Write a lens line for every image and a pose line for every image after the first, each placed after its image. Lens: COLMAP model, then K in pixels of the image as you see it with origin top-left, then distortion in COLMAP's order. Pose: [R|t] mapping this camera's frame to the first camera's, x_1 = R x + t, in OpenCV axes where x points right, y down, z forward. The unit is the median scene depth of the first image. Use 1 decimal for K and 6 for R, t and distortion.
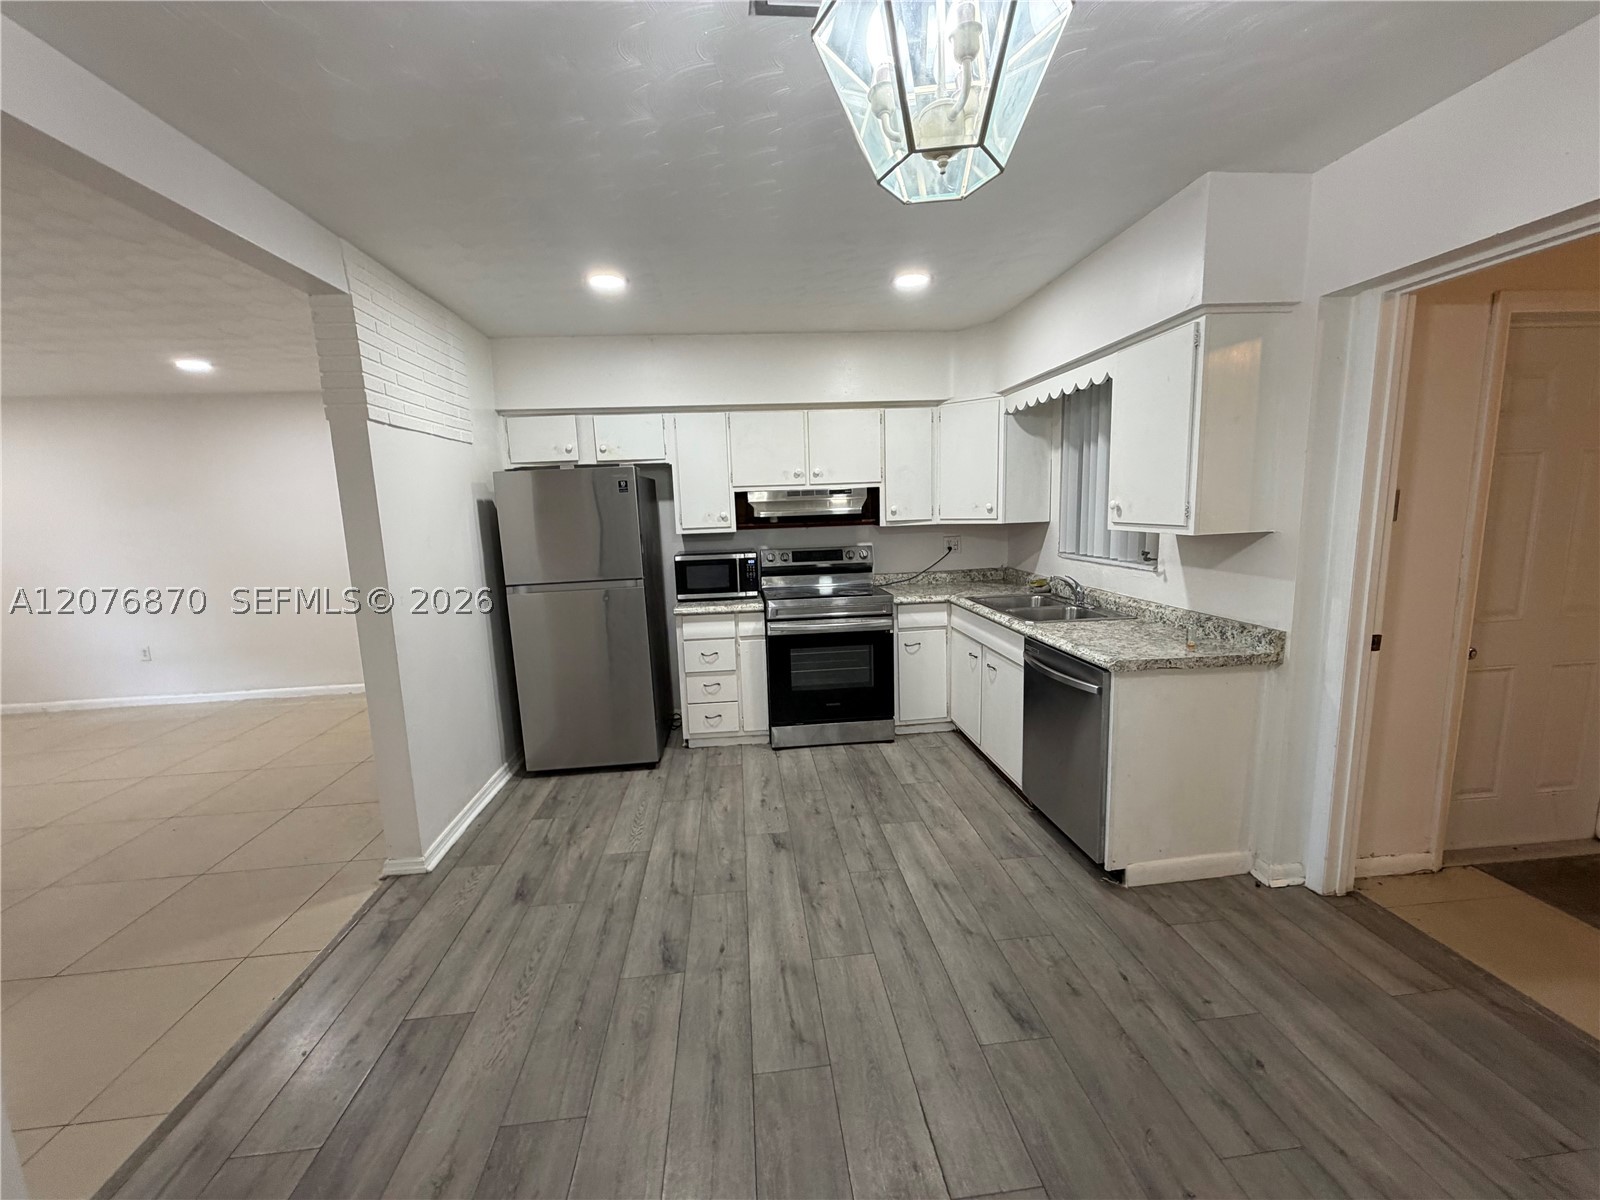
lens RADIAL K [[638.4, 0, 796.4], [0, 638.4, 599.6], [0, 0, 1]] dist [0.000829, -0.000377]
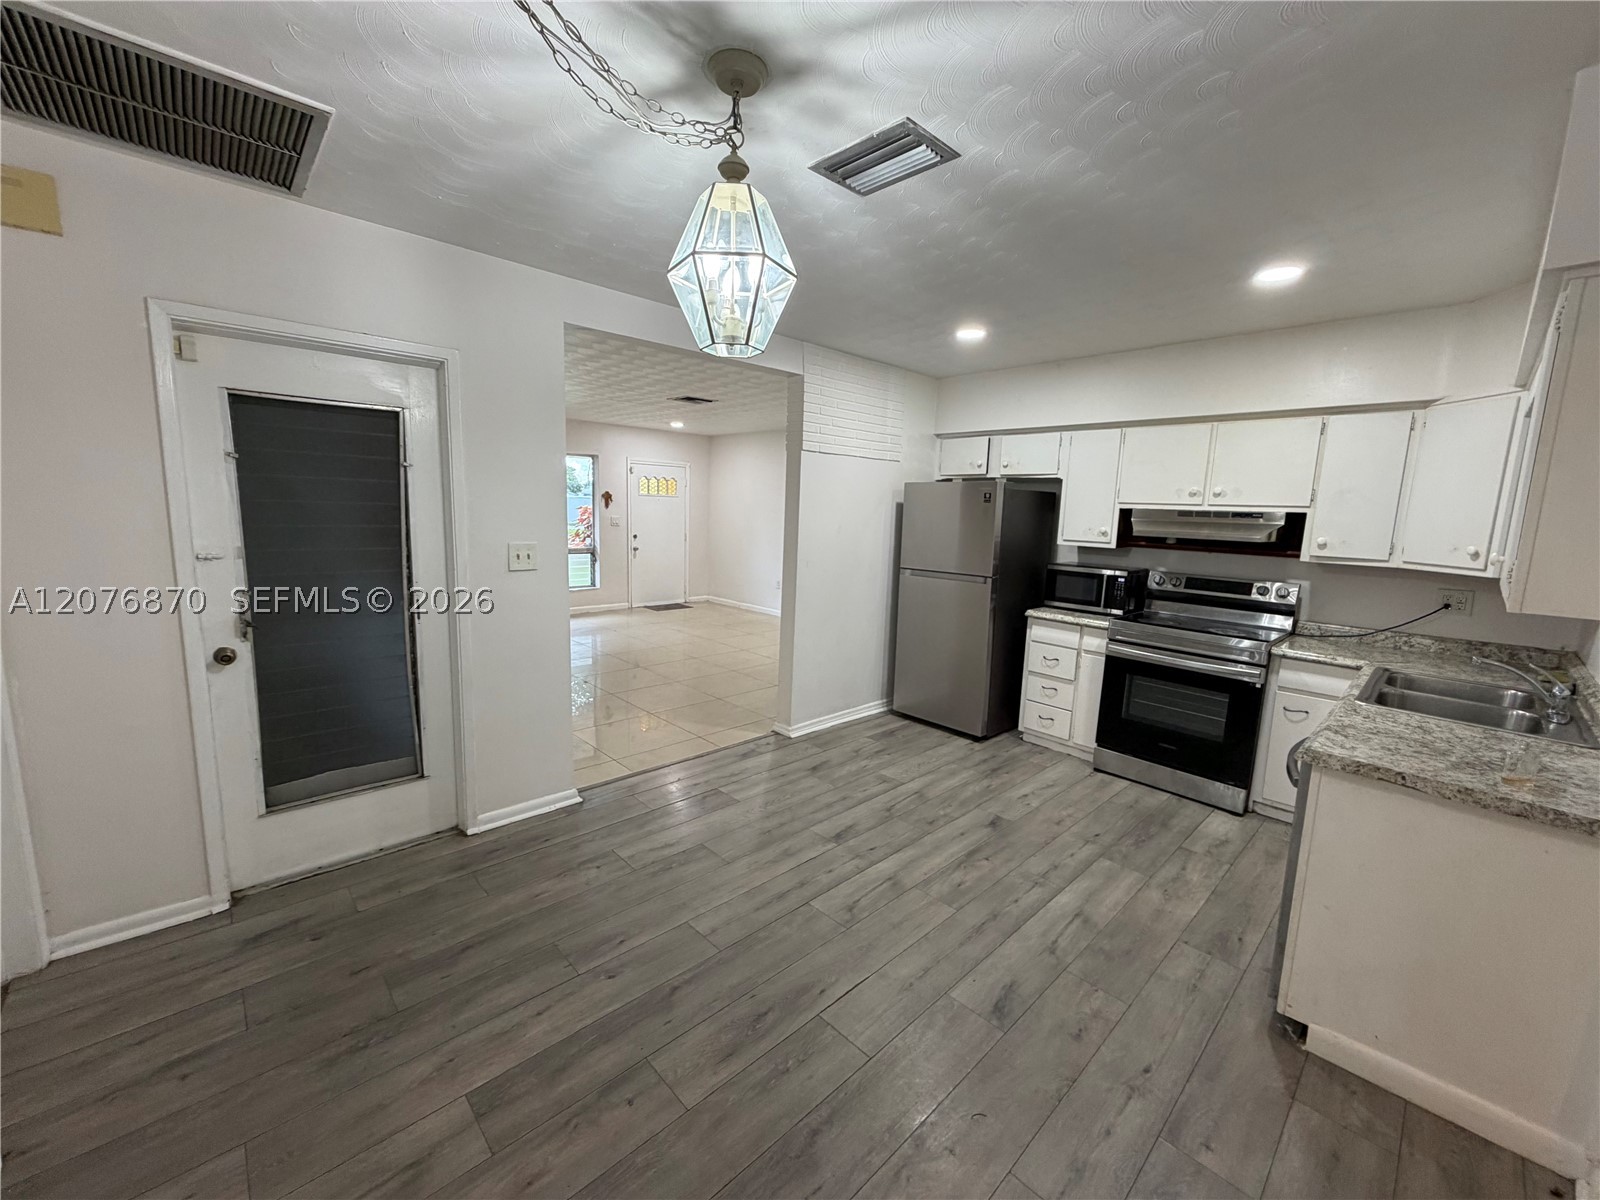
lens RADIAL K [[638.4, 0, 796.2], [0, 638.4, 599.8], [0, 0, 1]] dist [0.000829, -0.000377]
pose [[0.610451, 0.170545, -0.773475, 0.518423], [-0.173049, 0.981669, 0.079875, -0.028281], [0.772919, 0.085089, 0.628773, -0.000611]]
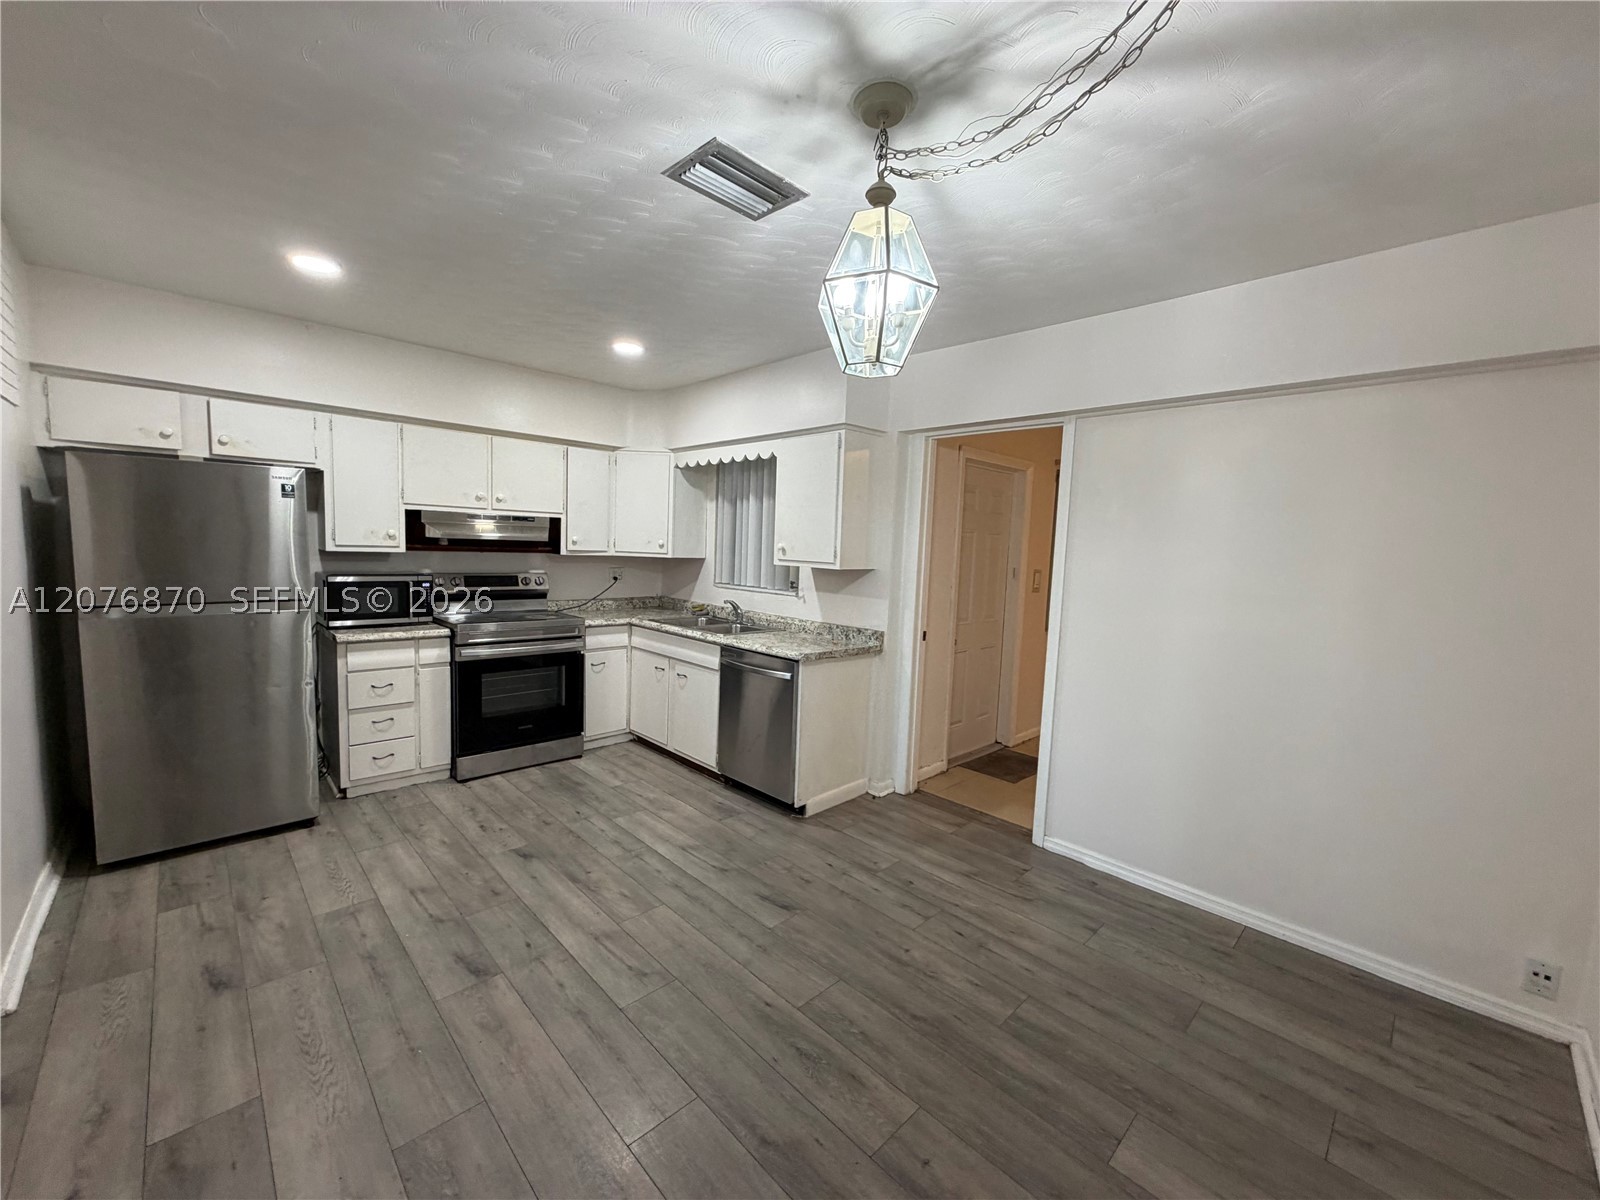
lens RADIAL K [[638.4, 0, 796.9], [0, 638.4, 600.2], [0, 0, 1]] dist [0.000829, -0.000377]
pose [[0.780542, 0.008782, 0.625041, -0.308406], [0.029485, 0.998271, -0.050847, 0.035606], [-0.624407, 0.058118, 0.778934, -0.088092]]
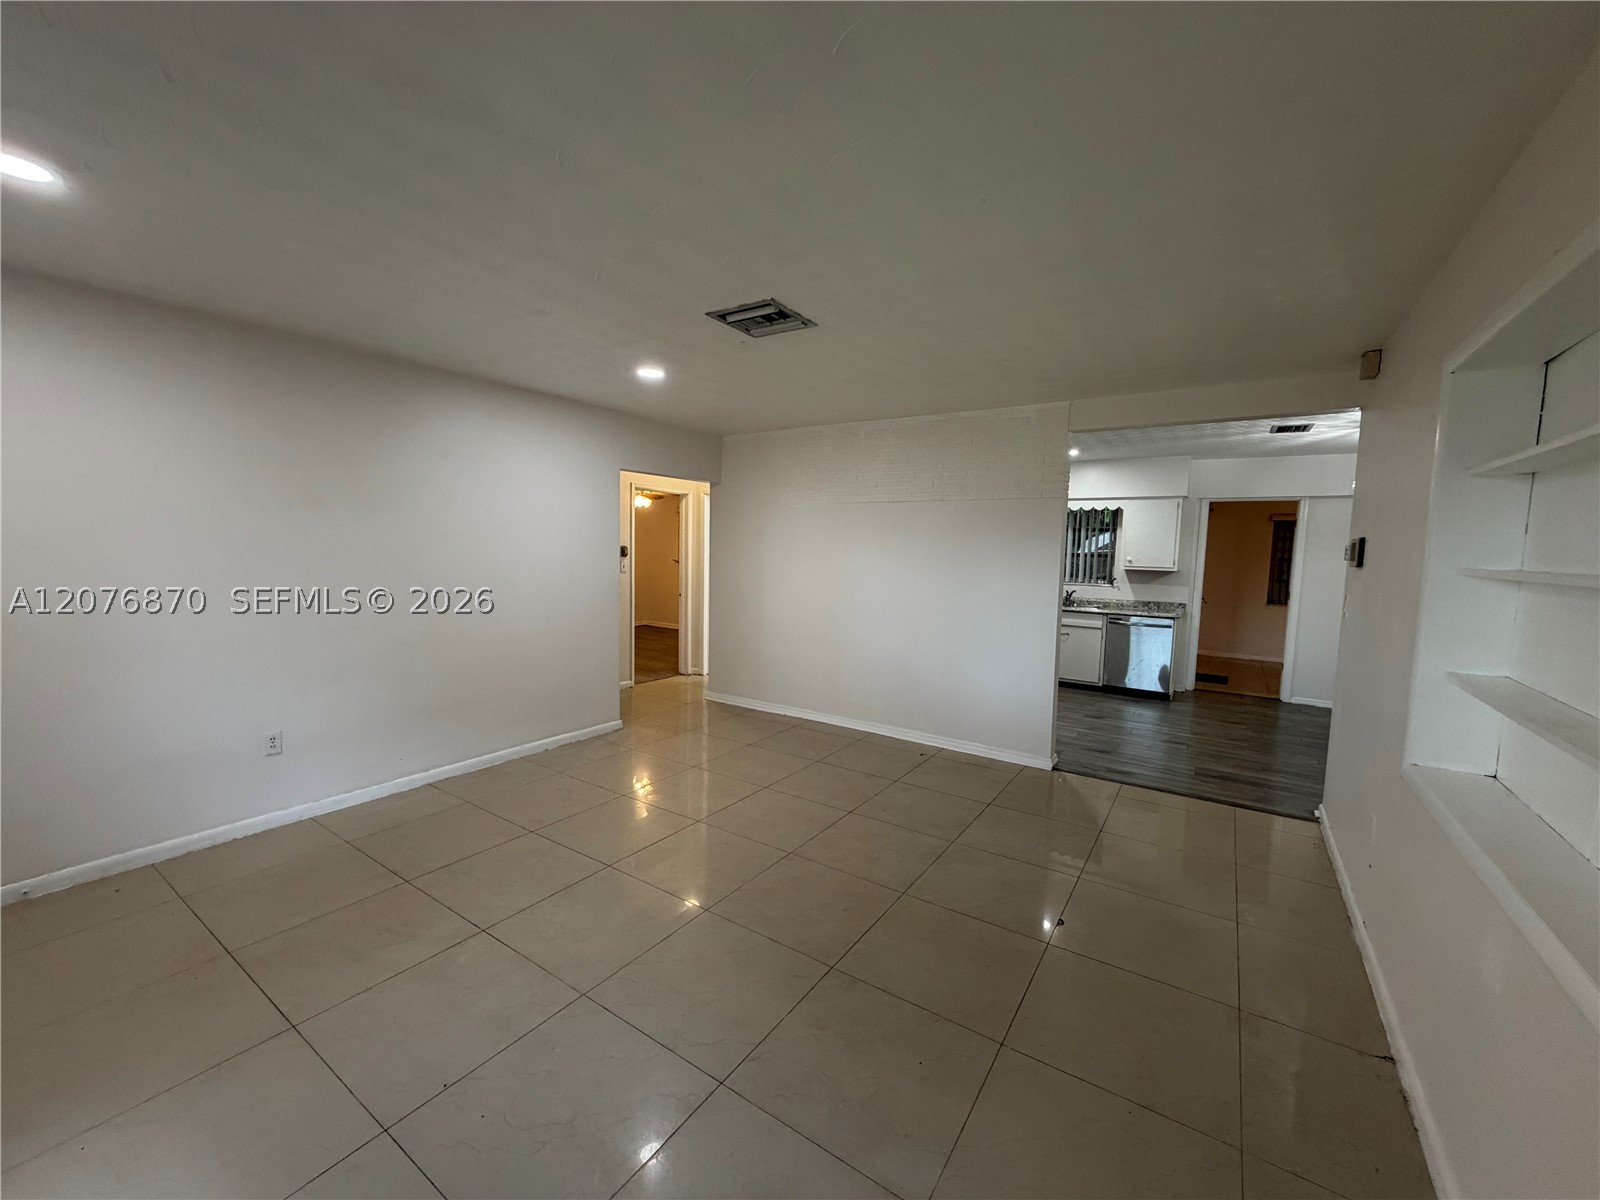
lens RADIAL K [[638.4, 0, 798.5], [0, 638.4, 600.0], [0, 0, 1]] dist [0.000829, -0.000377]
pose [[0.634185, -0.016673, 0.773001, -2.065374], [0.071348, 0.996764, -0.037036, 0.011805], [-0.769882, 0.078640, 0.633322, 0.376763]]
